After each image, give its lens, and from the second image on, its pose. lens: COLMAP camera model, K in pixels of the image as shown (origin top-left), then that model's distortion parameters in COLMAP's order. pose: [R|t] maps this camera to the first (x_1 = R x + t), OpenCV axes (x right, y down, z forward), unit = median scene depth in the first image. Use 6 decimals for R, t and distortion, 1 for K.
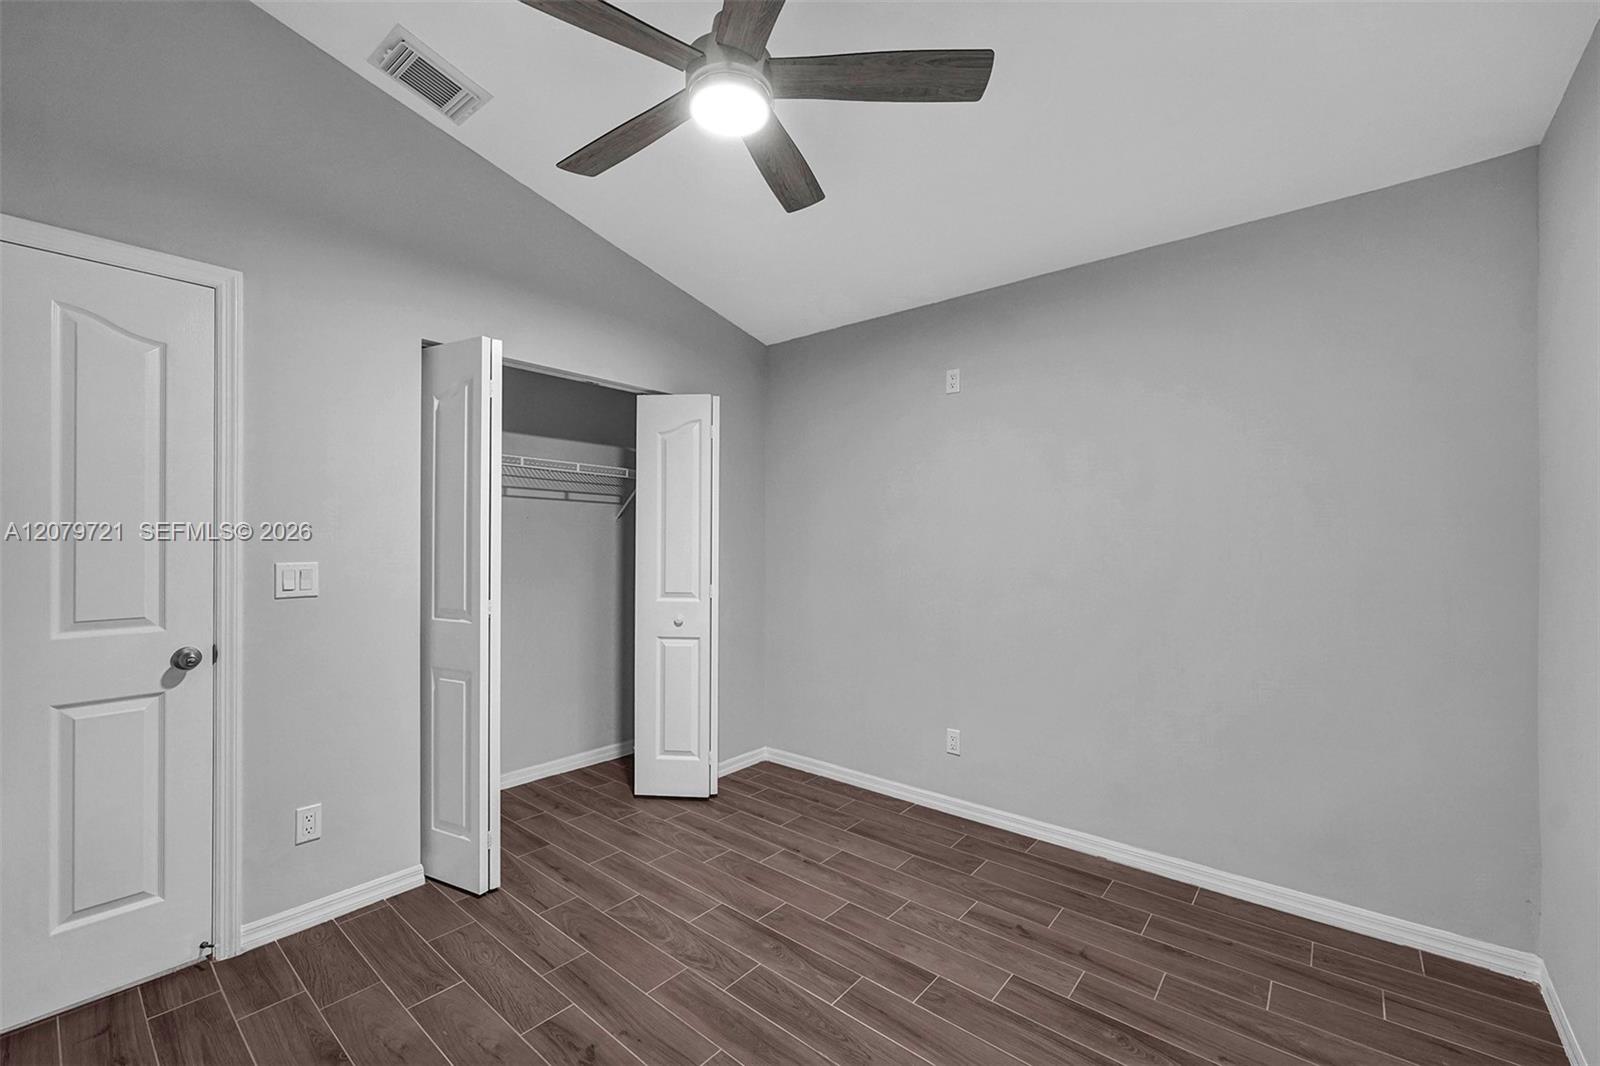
lens RADIAL K [[664.3, 0, 783.0], [0, 664.3, 542.6], [0, 0, 1]] dist [0.001833, -0.000507]
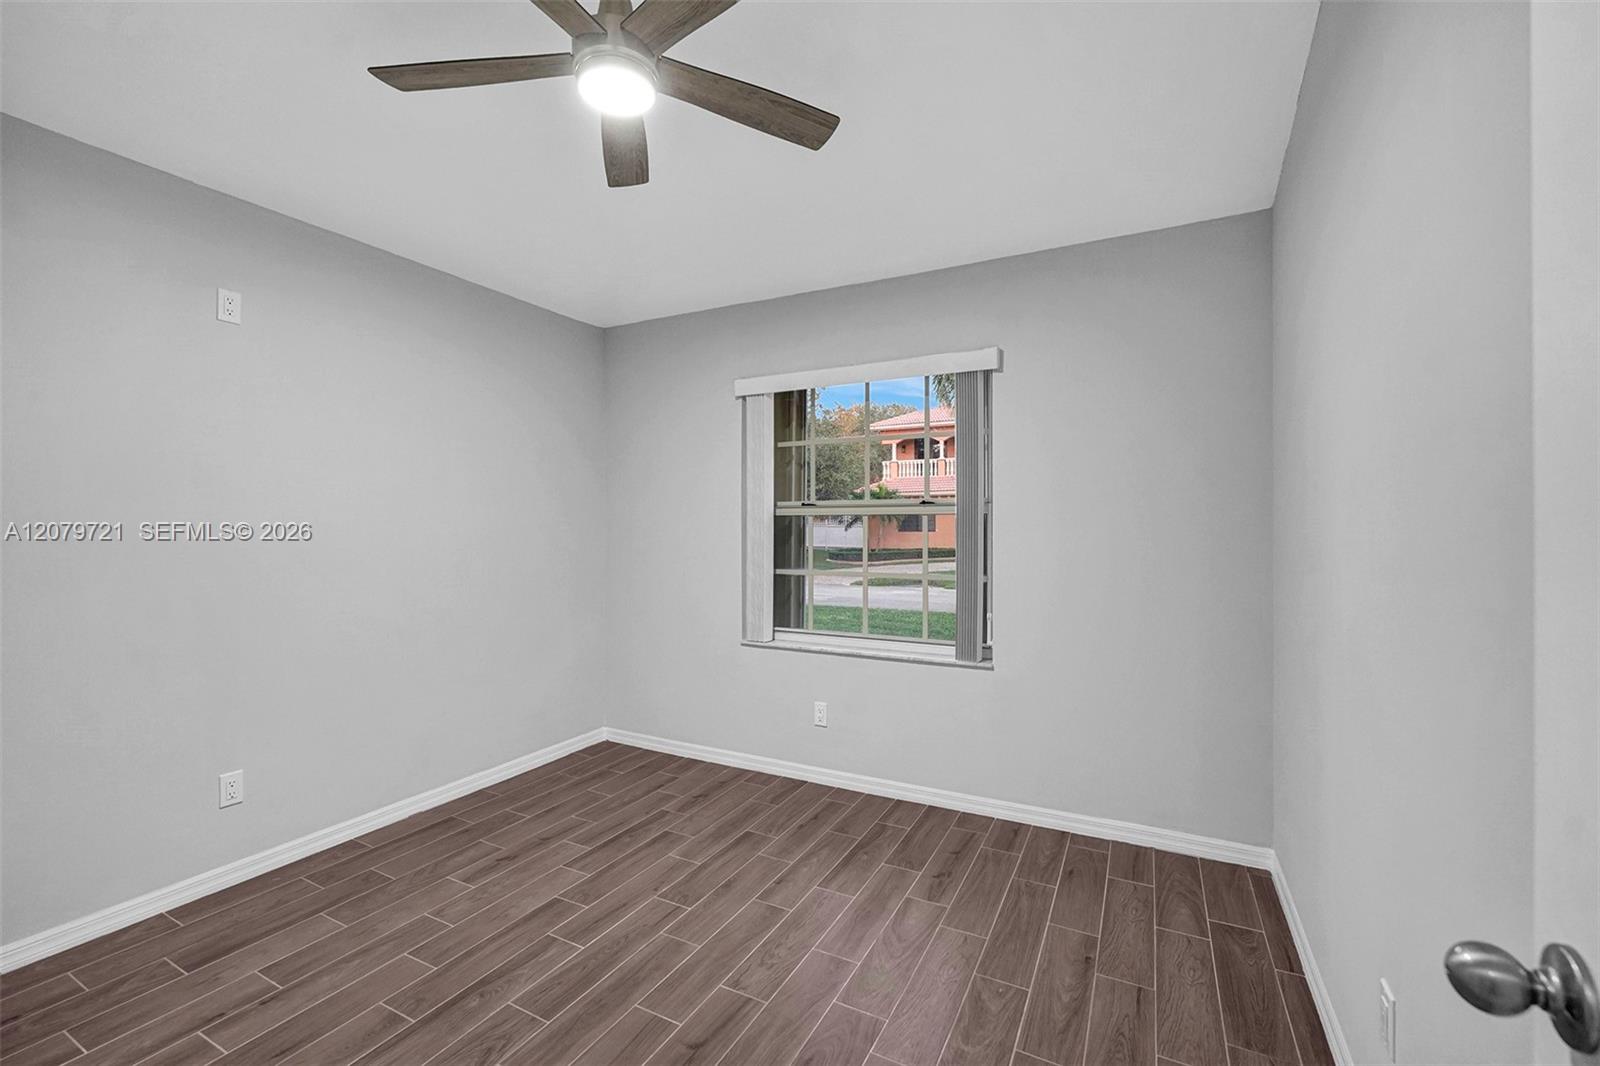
lens RADIAL K [[664.3, 0, 766.1], [0, 664.3, 530.0], [0, 0, 1]] dist [0.001833, -0.000507]
pose [[-0.174169, -0.005690, 0.984699, -0.889154], [0.006936, 0.999951, 0.007005, -0.021570], [-0.984691, 0.008050, -0.174121, 0.715304]]
